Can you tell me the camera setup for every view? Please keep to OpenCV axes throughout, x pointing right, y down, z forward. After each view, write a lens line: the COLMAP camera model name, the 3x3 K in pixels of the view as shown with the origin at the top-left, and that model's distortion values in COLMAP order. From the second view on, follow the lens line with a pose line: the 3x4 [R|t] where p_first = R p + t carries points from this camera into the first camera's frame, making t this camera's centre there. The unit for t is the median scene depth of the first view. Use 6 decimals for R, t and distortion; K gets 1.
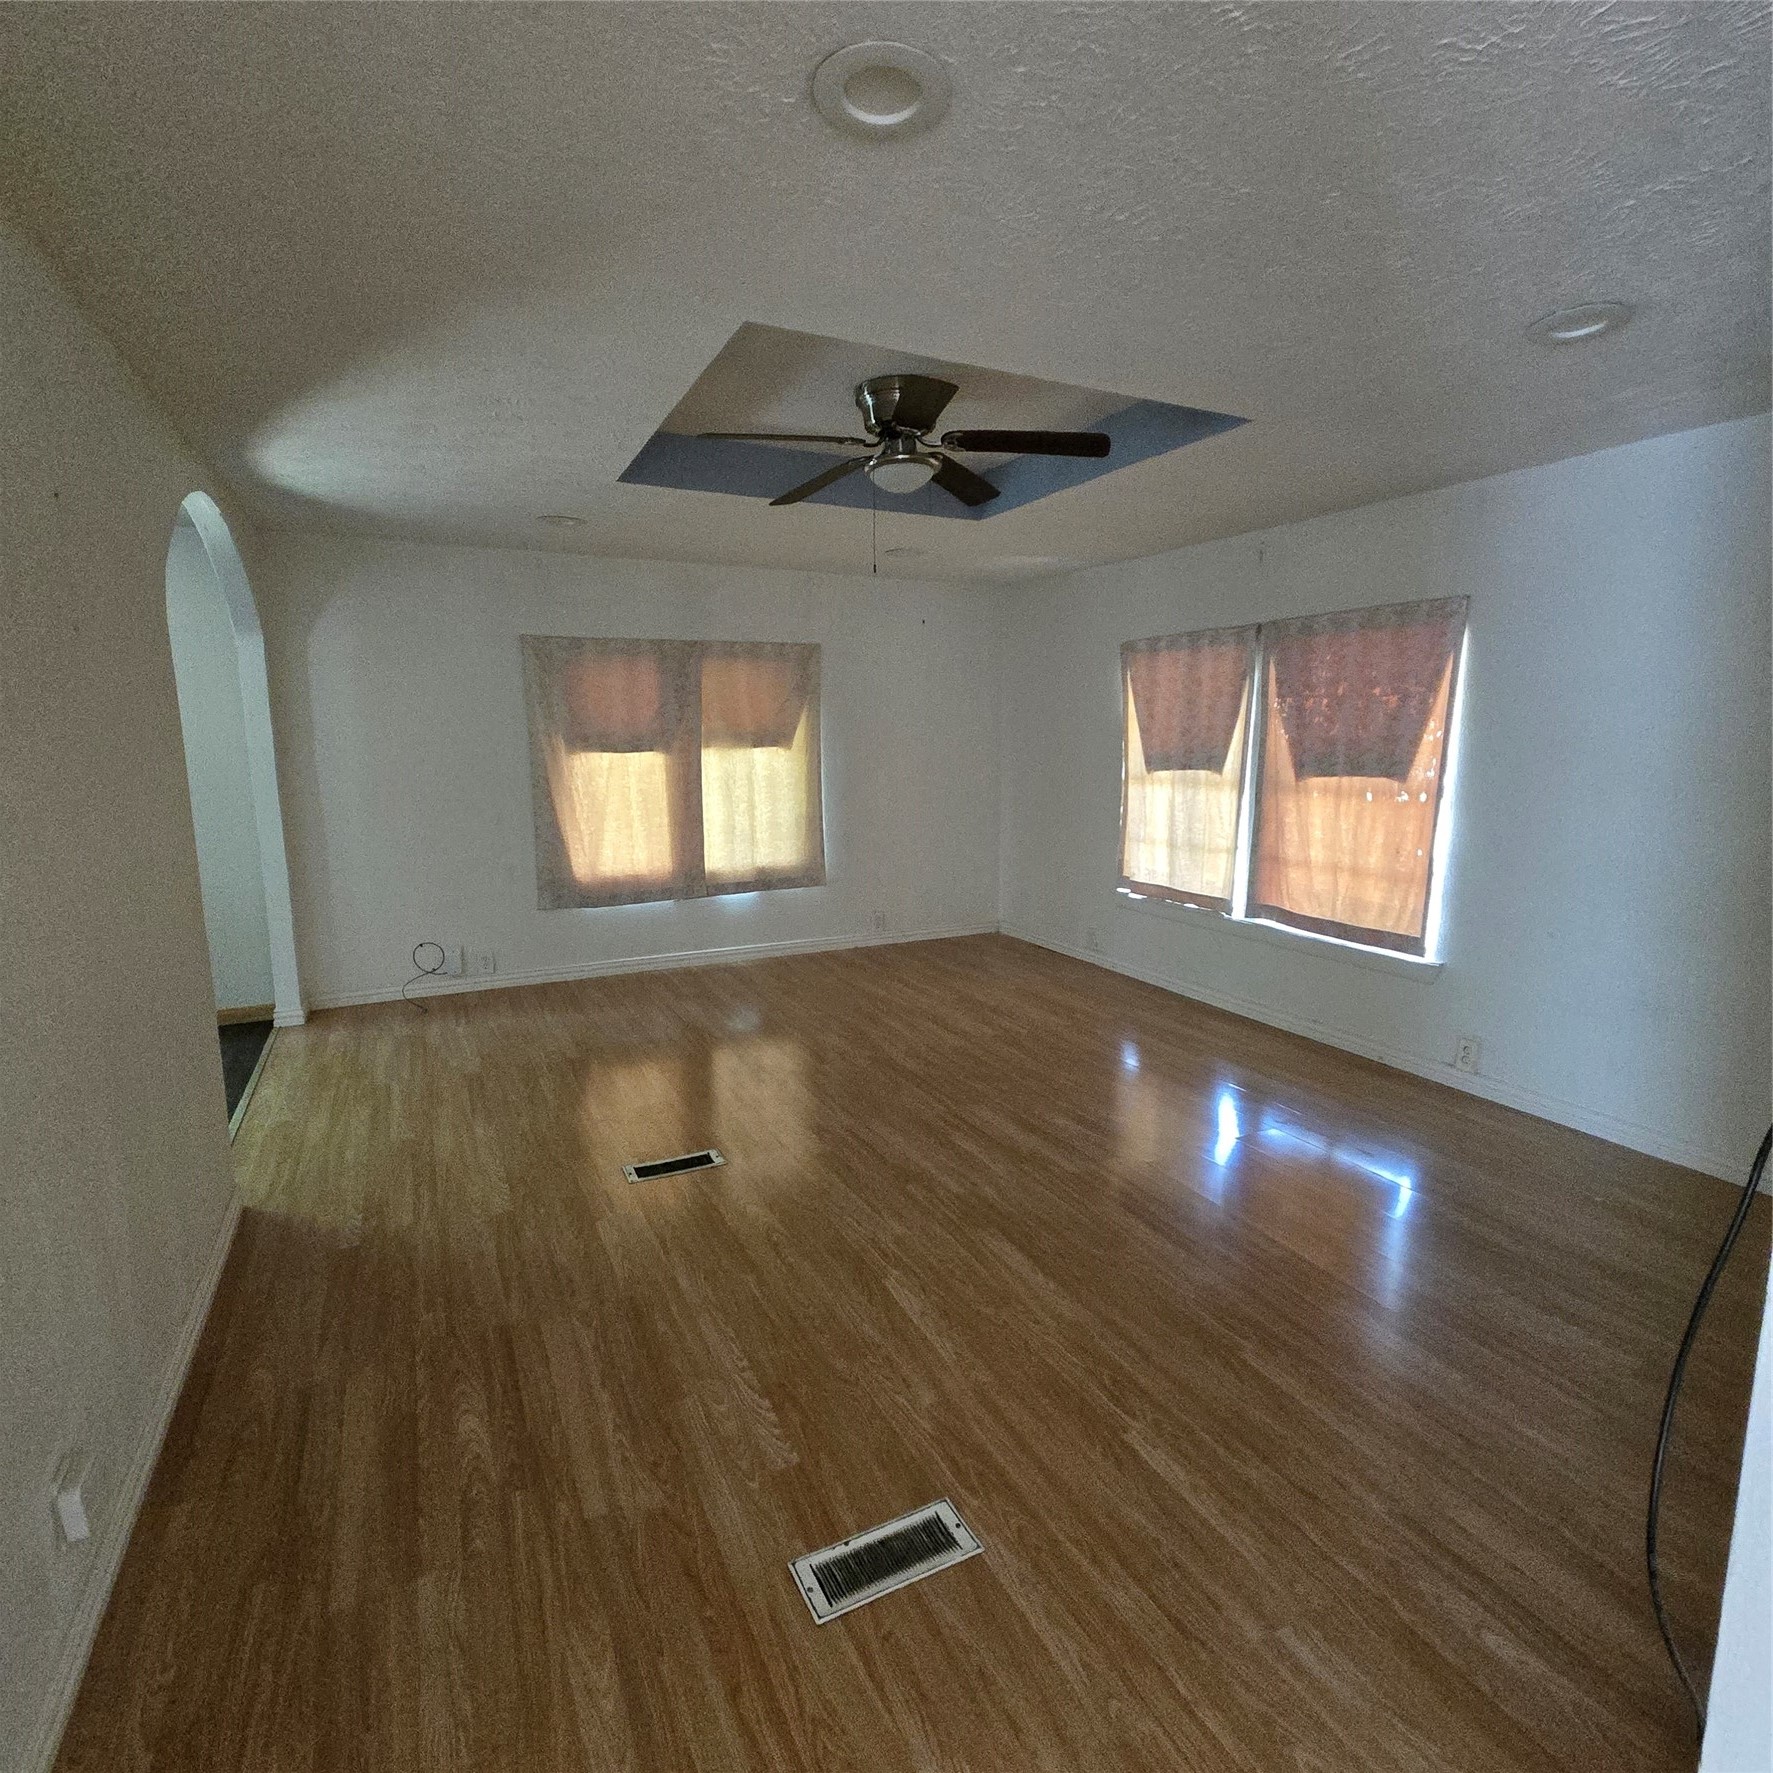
lens RADIAL K [[972.1, 0, 918.5], [0, 972.1, 901.1], [0, 0, 1]] dist [-0.002595, 0.001531]
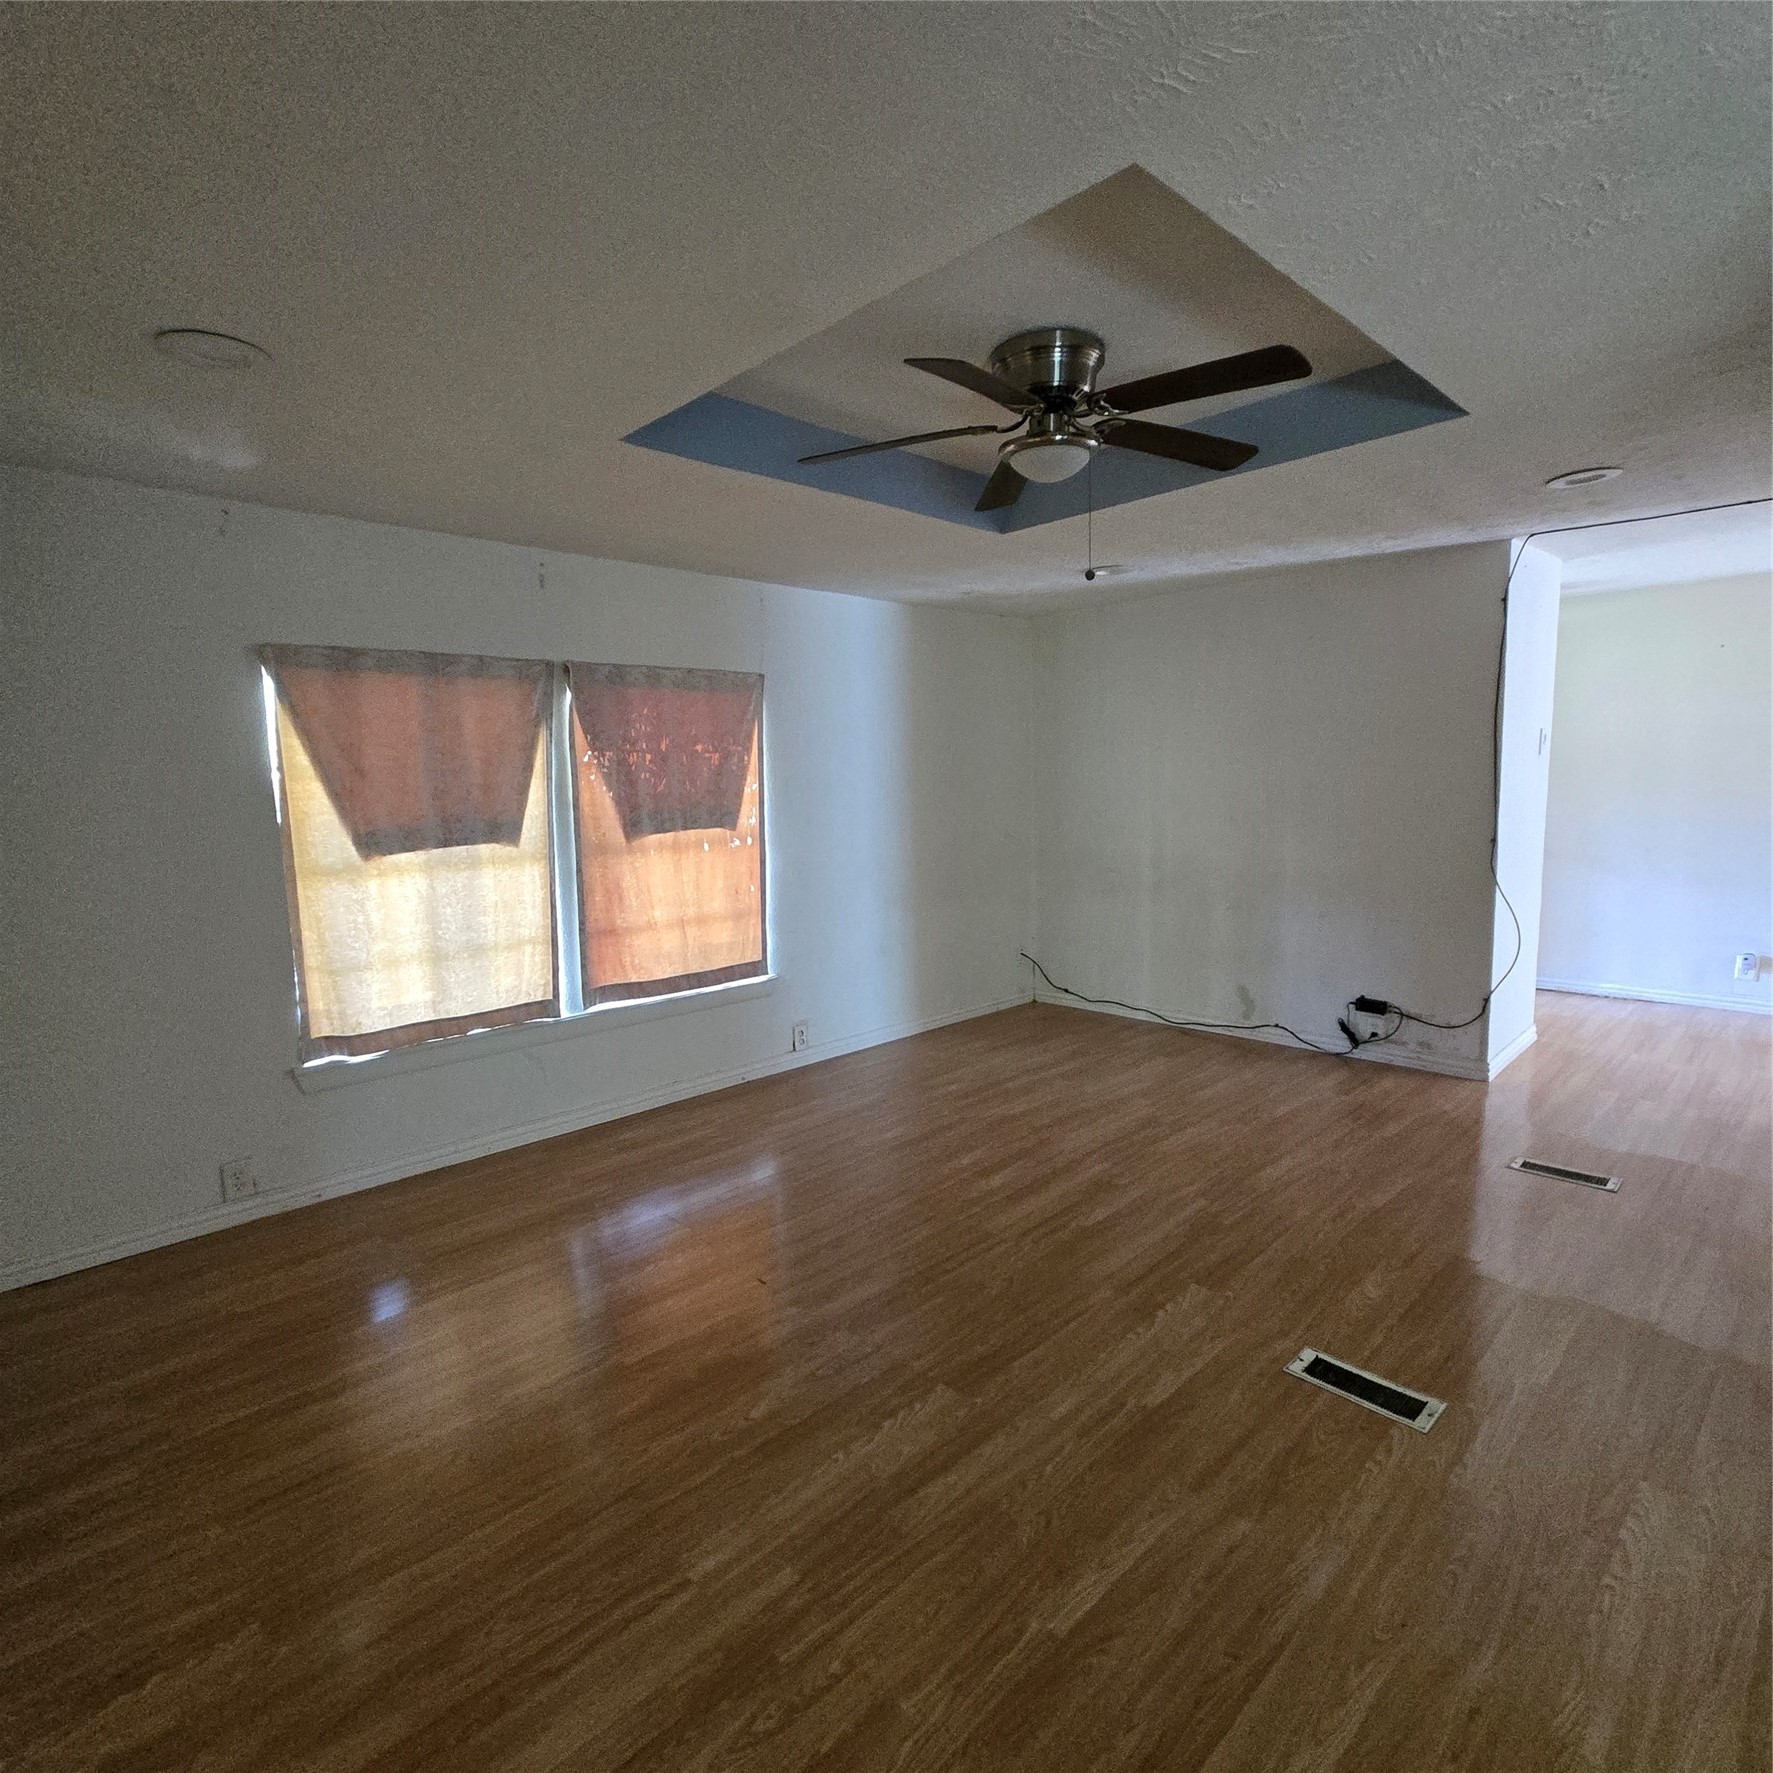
lens RADIAL K [[972.1, 0, 878.6], [0, 972.1, 897.4], [0, 0, 1]] dist [-0.002595, 0.001531]
pose [[-0.278700, -0.109123, 0.954159, -0.582249], [0.189853, 0.967657, 0.166121, -0.187117], [-0.941426, 0.227448, -0.248969, 1.056286]]
